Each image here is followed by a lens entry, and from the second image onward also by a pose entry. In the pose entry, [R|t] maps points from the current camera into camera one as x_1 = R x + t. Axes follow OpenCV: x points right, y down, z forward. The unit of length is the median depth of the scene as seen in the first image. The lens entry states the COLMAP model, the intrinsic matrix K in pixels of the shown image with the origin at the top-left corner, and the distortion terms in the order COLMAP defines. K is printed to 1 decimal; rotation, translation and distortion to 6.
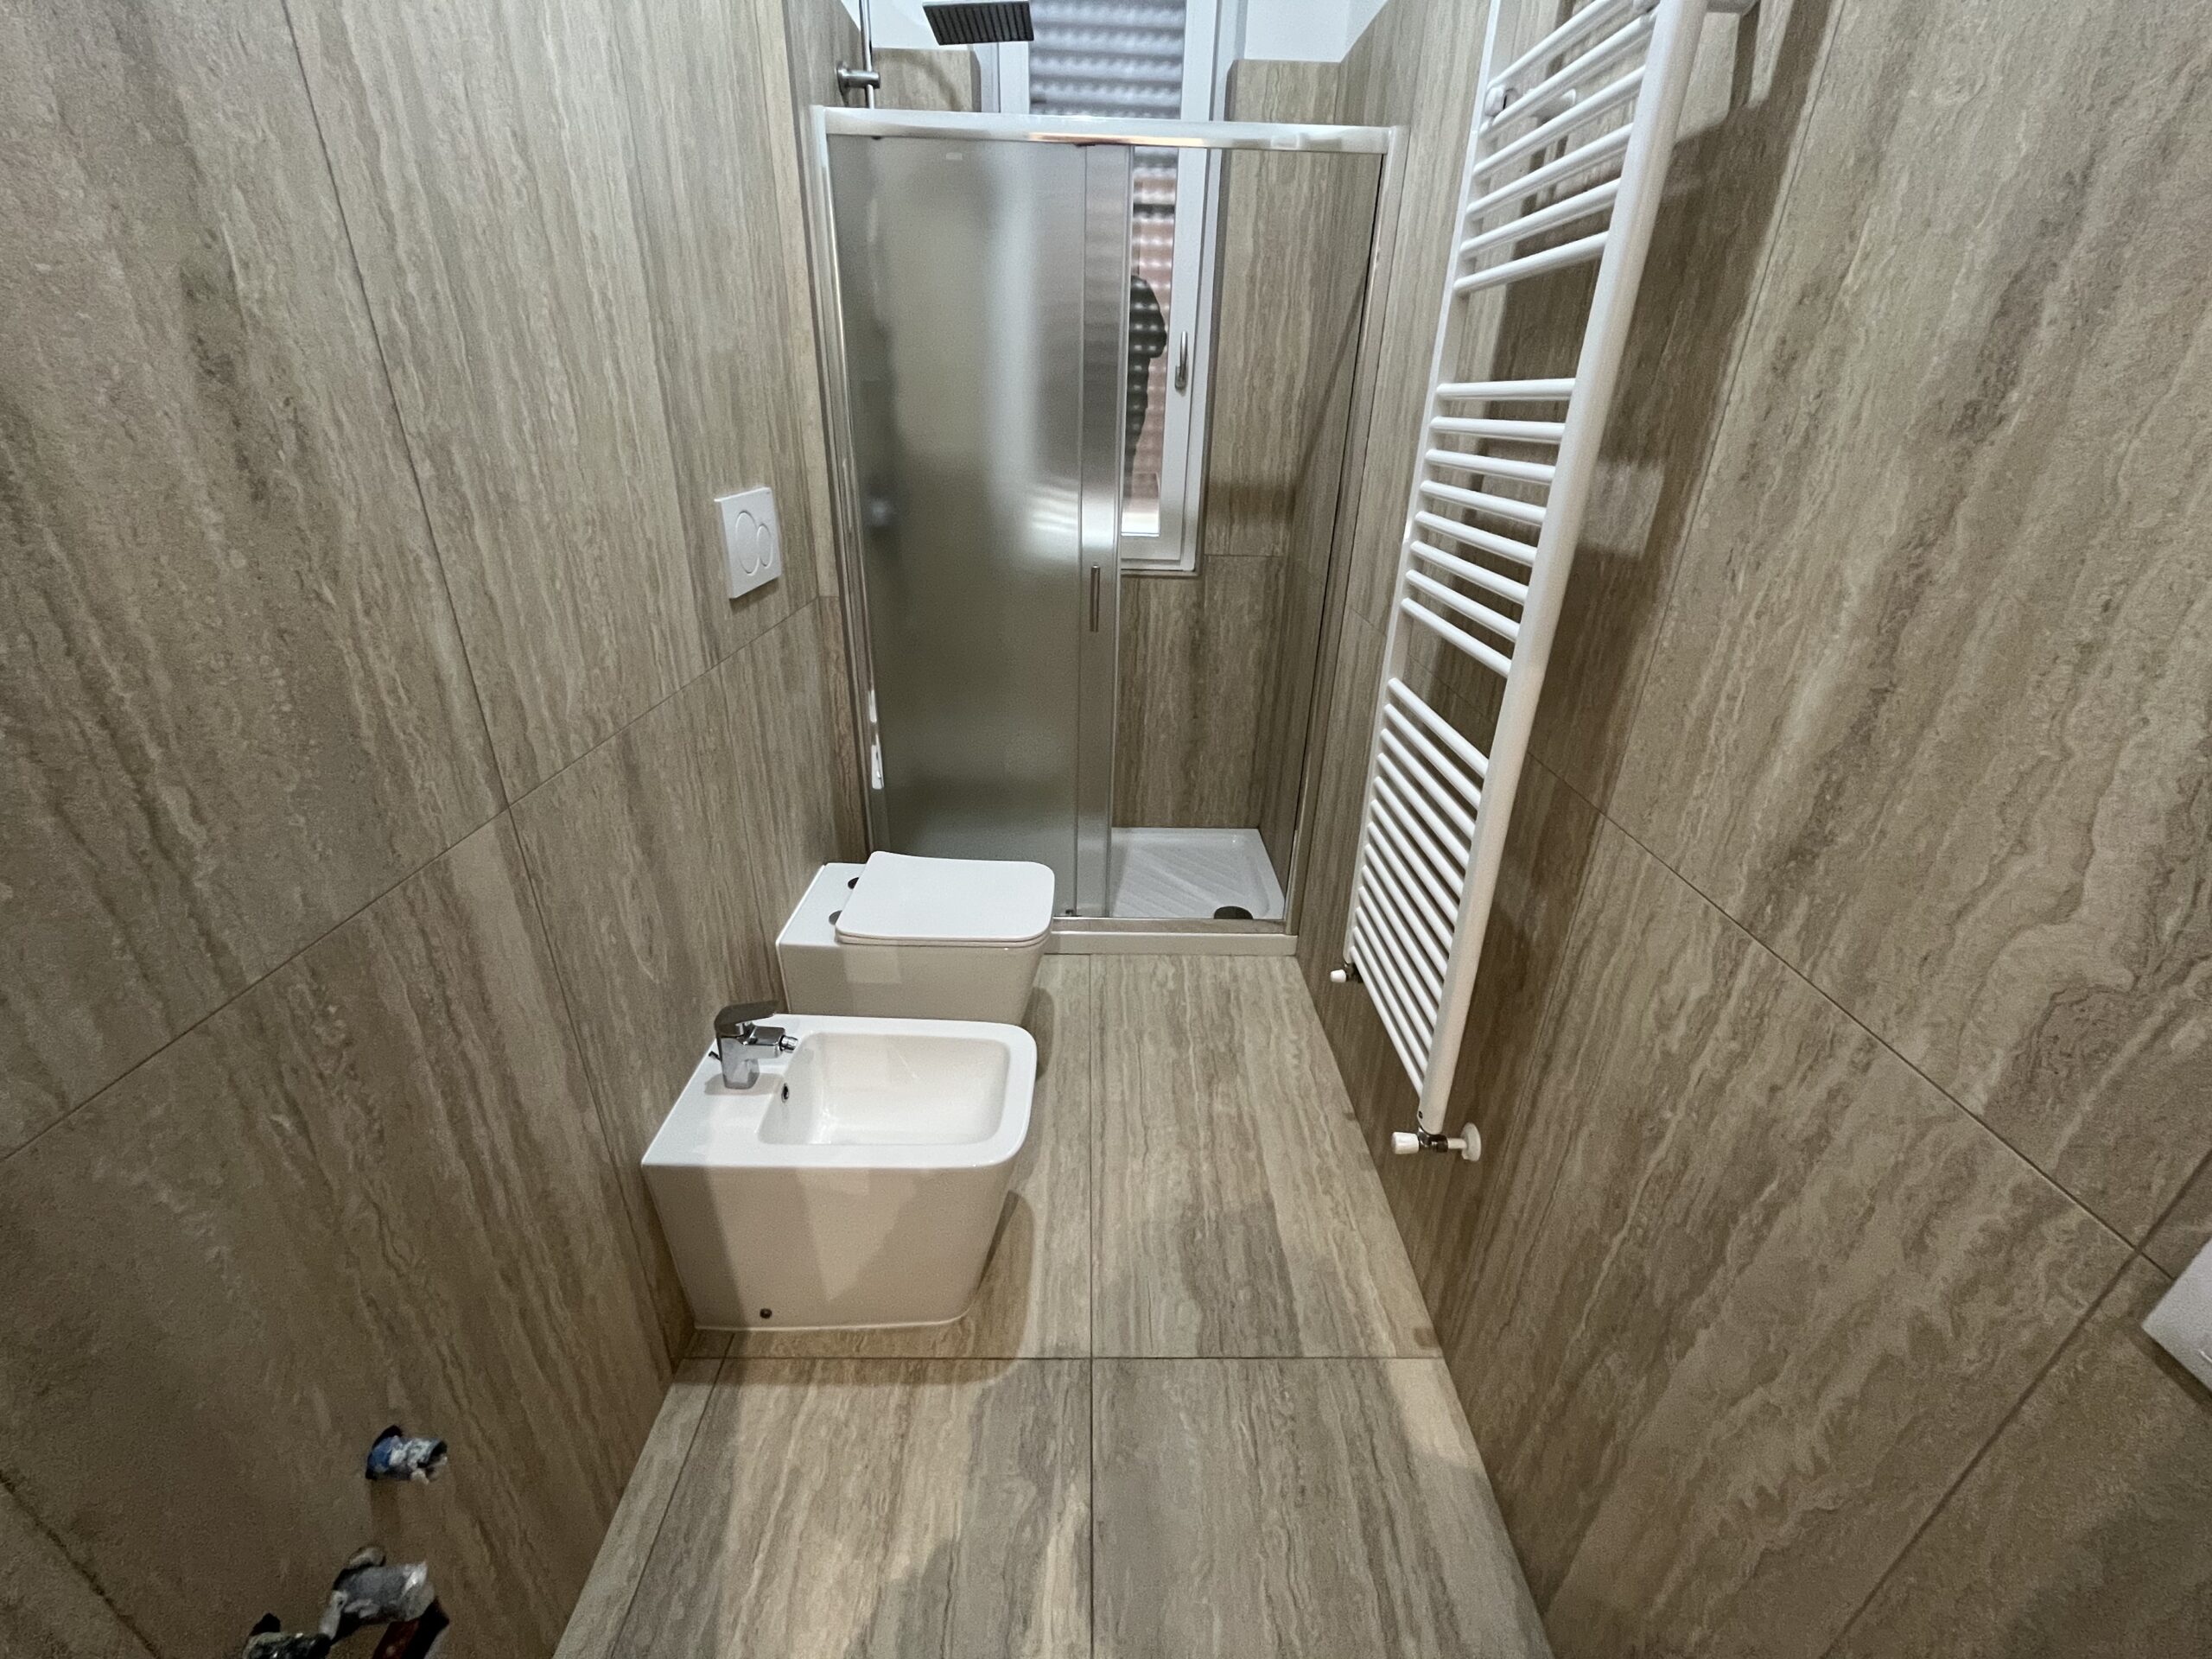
lens RADIAL K [[896.4, 0, 1108.3], [0, 896.4, 830.8], [0, 0, 1]] dist [-0.004012, -0.000041]
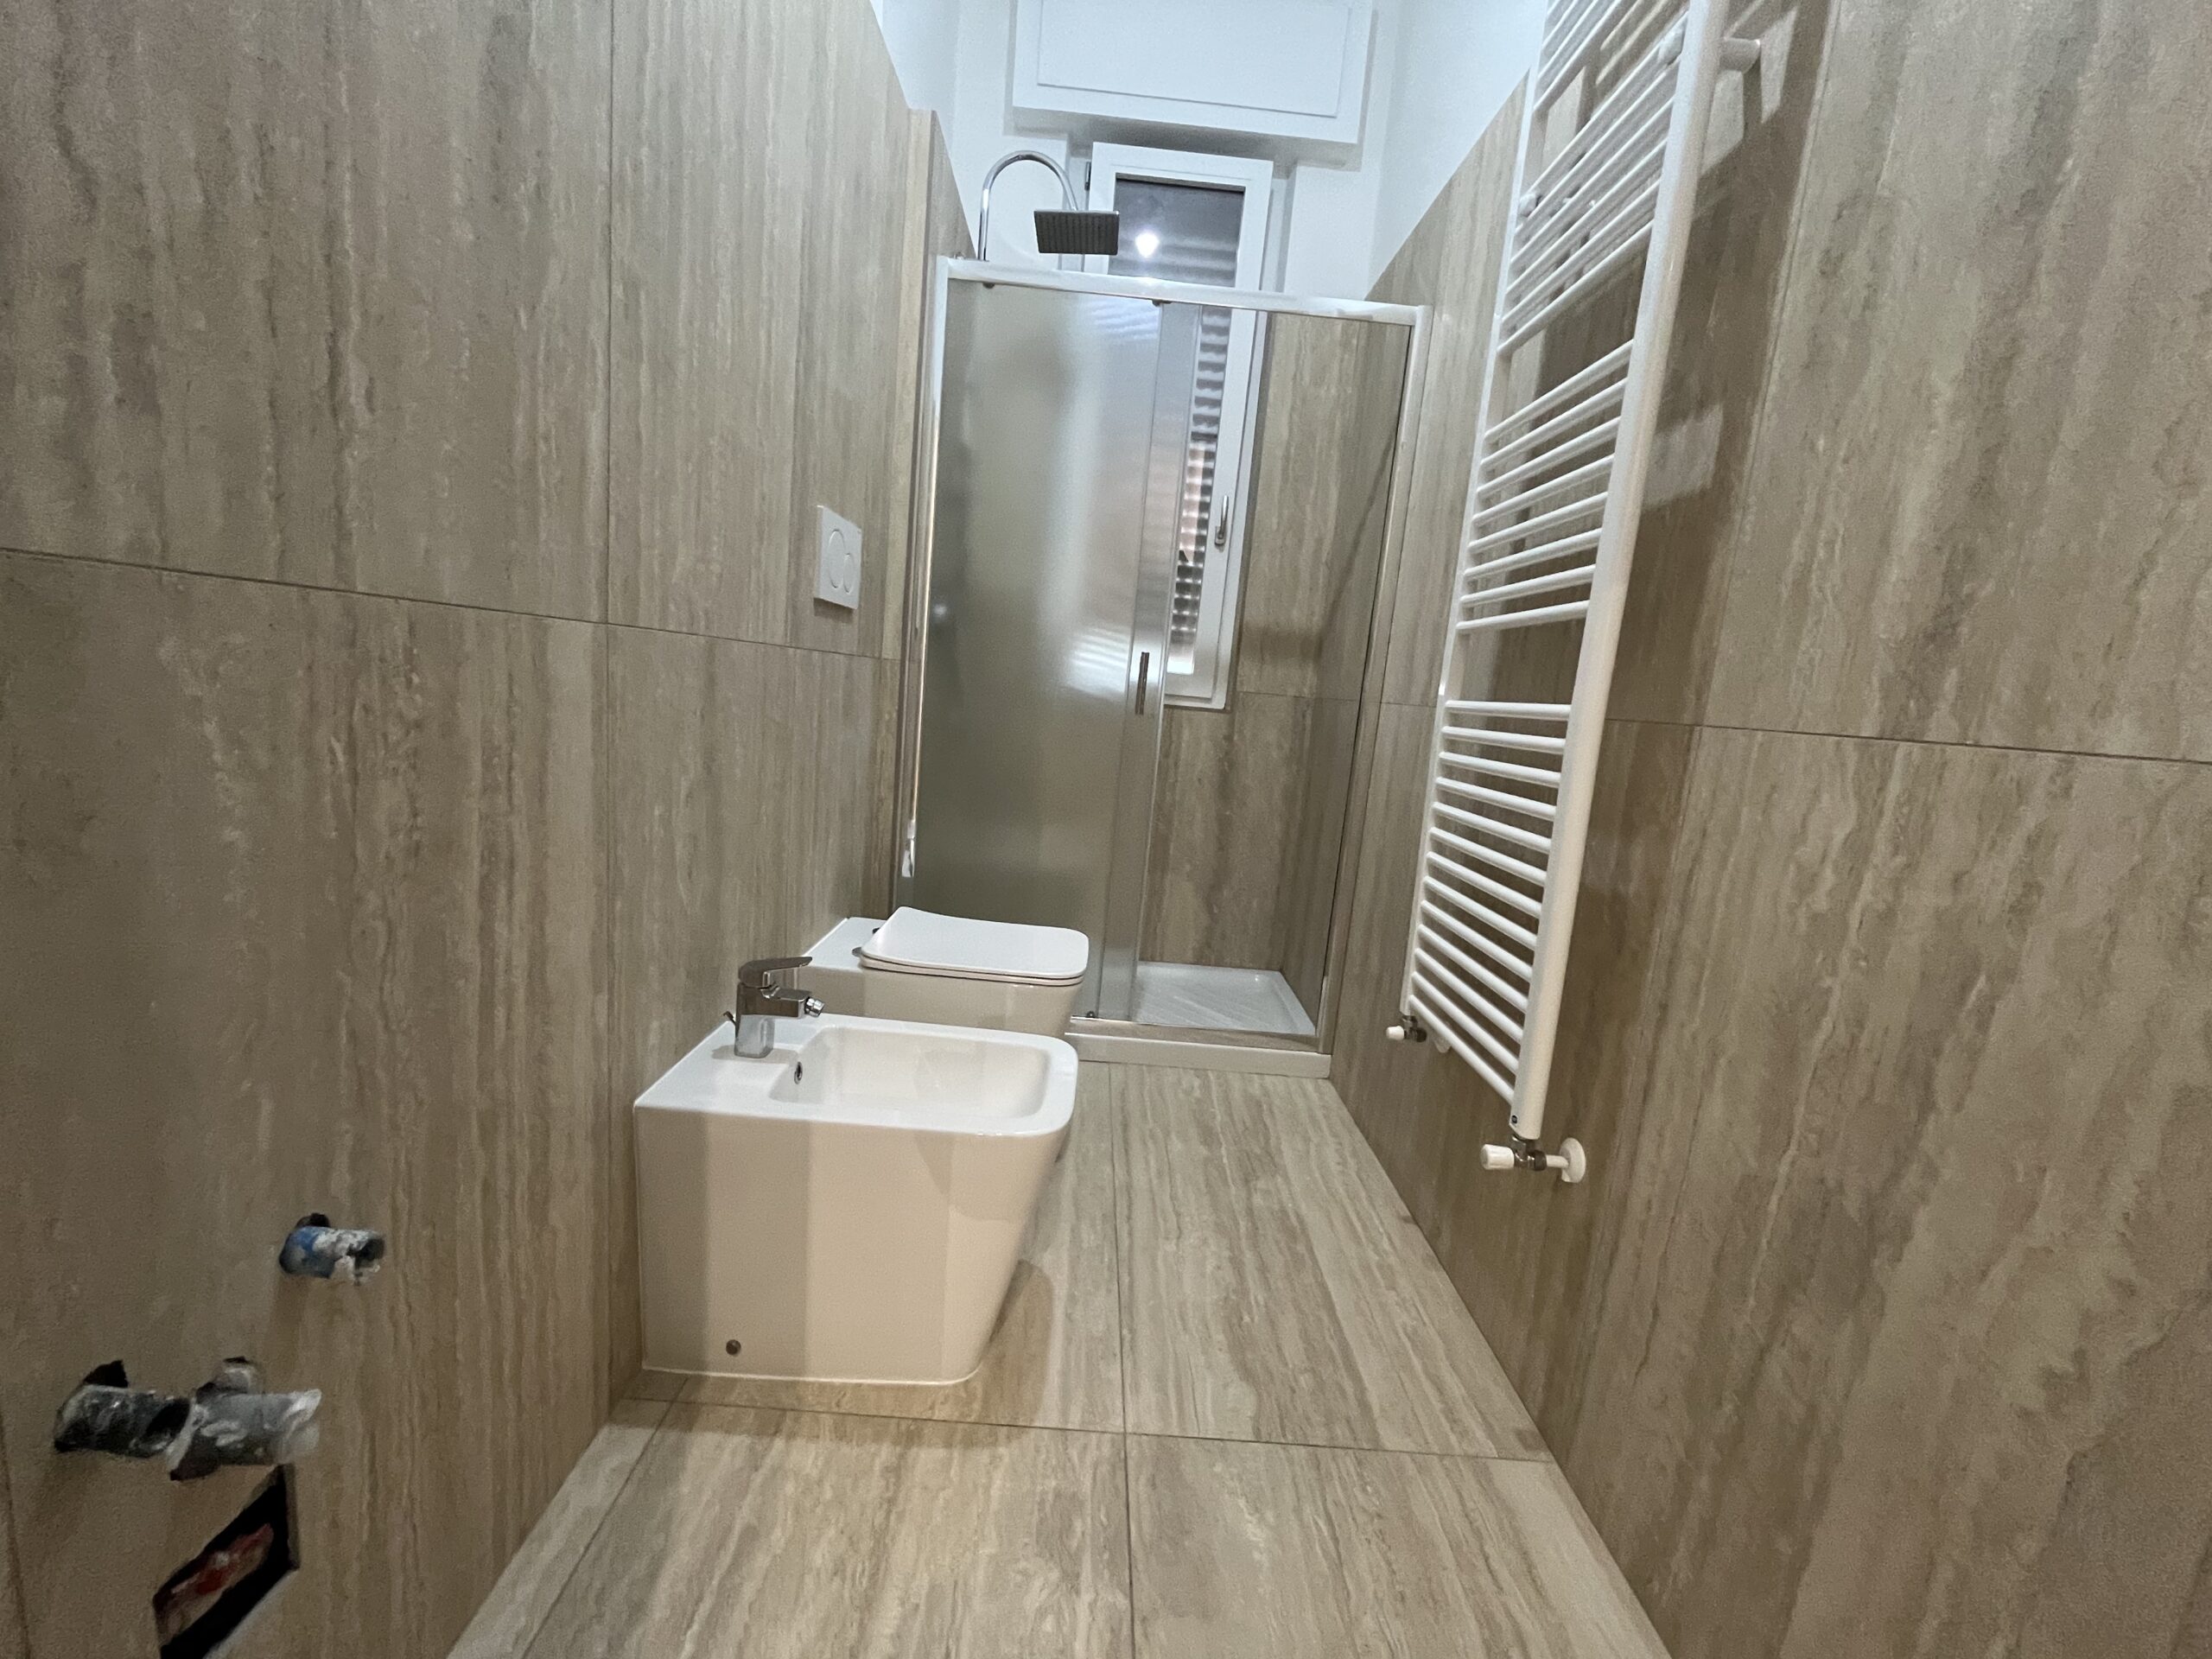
lens RADIAL K [[896.4, 0, 1108.4], [0, 896.4, 830.0], [0, 0, 1]] dist [-0.004012, -0.000041]
pose [[0.998040, 0.062332, 0.005555, -0.081950], [-0.058165, 0.956730, -0.285105, 0.336375], [-0.023086, 0.284223, 0.958480, 0.076620]]
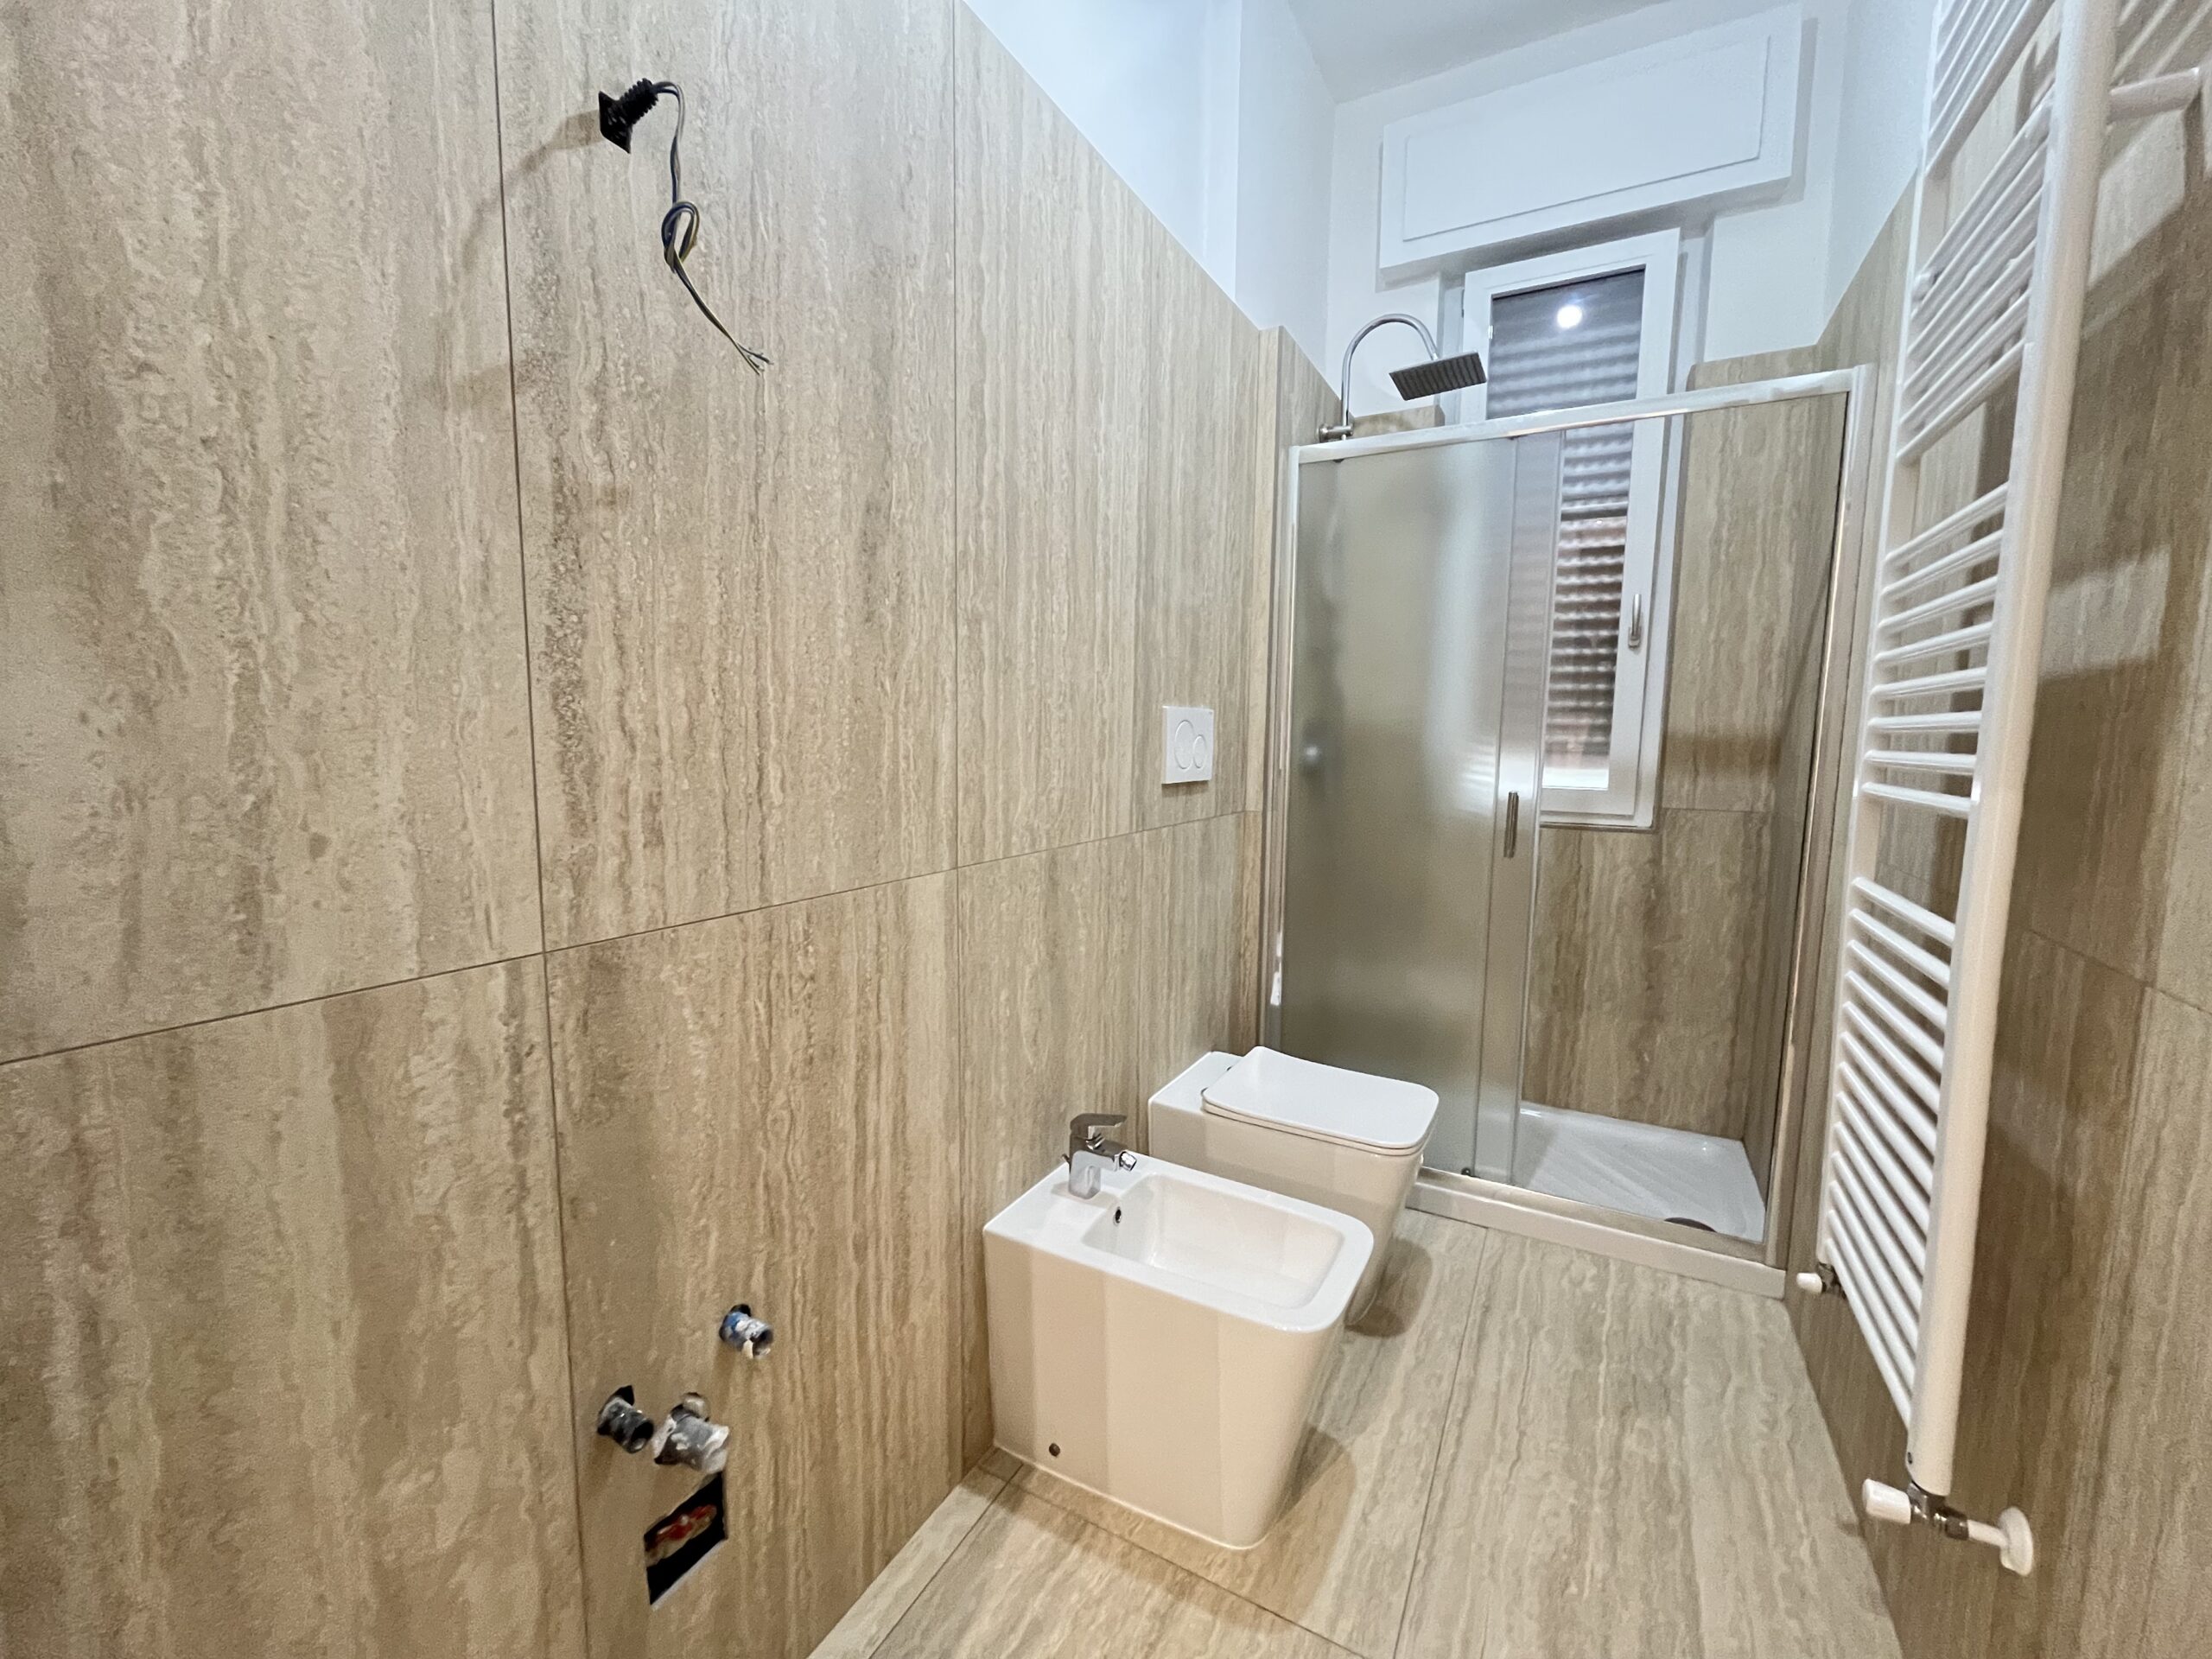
lens RADIAL K [[896.4, 0, 1107.3], [0, 896.4, 830.6], [0, 0, 1]] dist [-0.004012, -0.000041]
pose [[0.869675, 0.038417, -0.492127, 0.137057], [-0.203142, 0.936485, -0.285882, 0.195792], [0.449887, 0.348596, 0.822242, -0.013962]]
